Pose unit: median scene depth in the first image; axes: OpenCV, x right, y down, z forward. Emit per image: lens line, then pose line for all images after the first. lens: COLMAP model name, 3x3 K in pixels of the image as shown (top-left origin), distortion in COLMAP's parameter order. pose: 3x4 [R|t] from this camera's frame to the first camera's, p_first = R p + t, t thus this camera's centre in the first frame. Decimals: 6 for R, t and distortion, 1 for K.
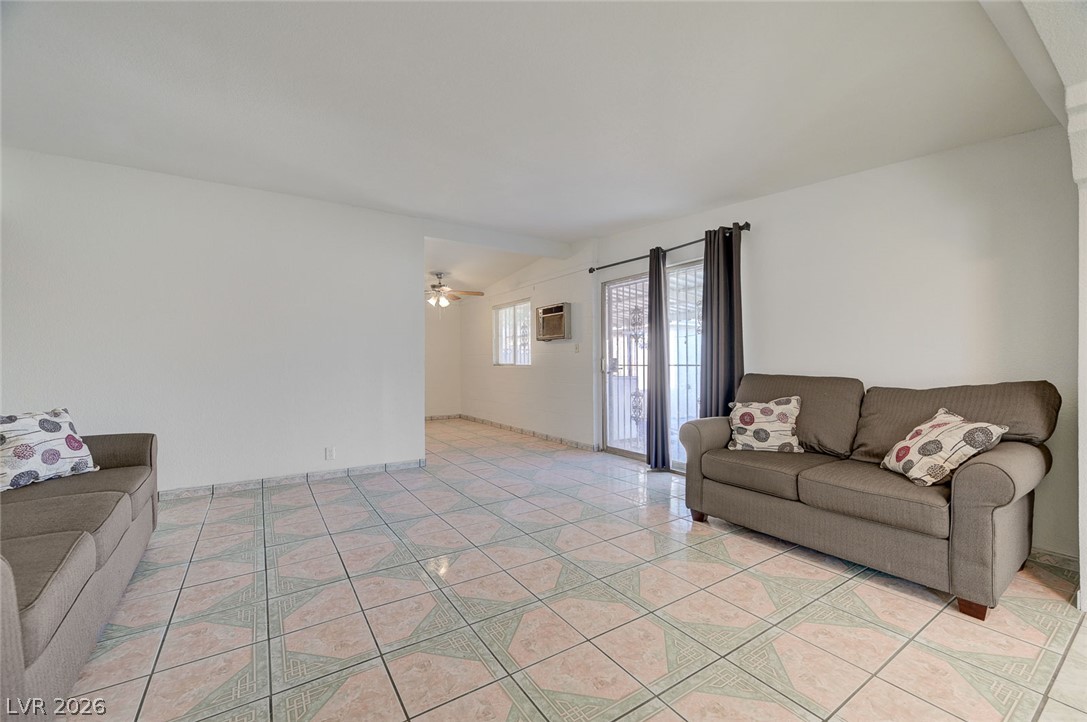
lens RADIAL K [[432.0, 0, 518.6], [0, 432.0, 353.6], [0, 0, 1]] dist [0.007819, -0.000962]
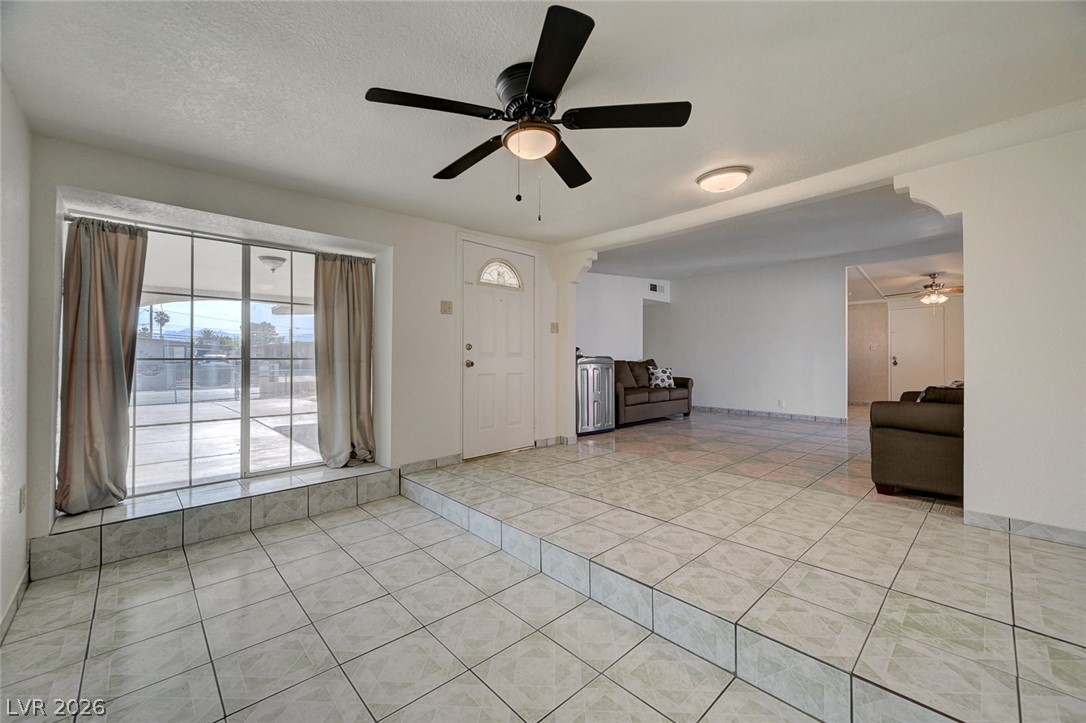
lens RADIAL K [[423.6, 0, 546.8], [0, 423.6, 361.5], [0, 0, 1]] dist [-0.008674, 0.000452]
pose [[0.198072, 0.003050, -0.980183, 1.100954], [0.019822, 0.999778, 0.007116, 0.020753], [0.979987, -0.020839, 0.197968, -0.314281]]
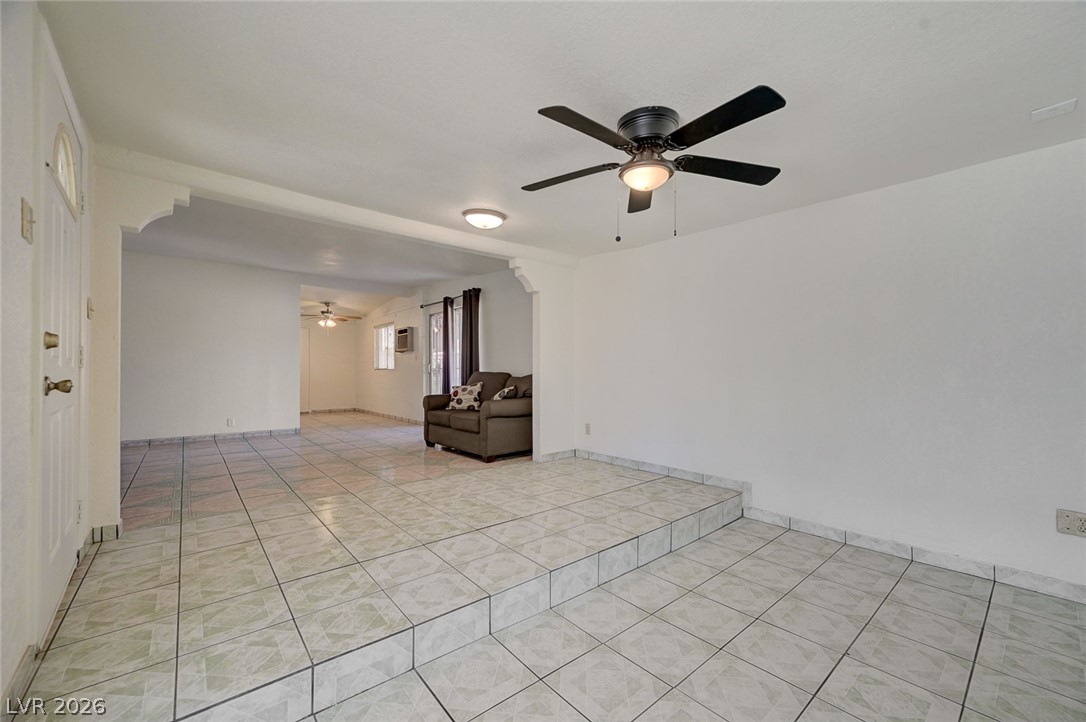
lens RADIAL K [[431.6, 0, 534.4], [0, 431.6, 368.3], [0, 0, 1]] dist [0.007819, -0.000962]
pose [[0.991197, 0.000495, 0.132392, 0.460438], [-0.001943, 0.999940, 0.010809, 0.010246], [-0.132379, -0.010971, 0.991138, -0.726115]]
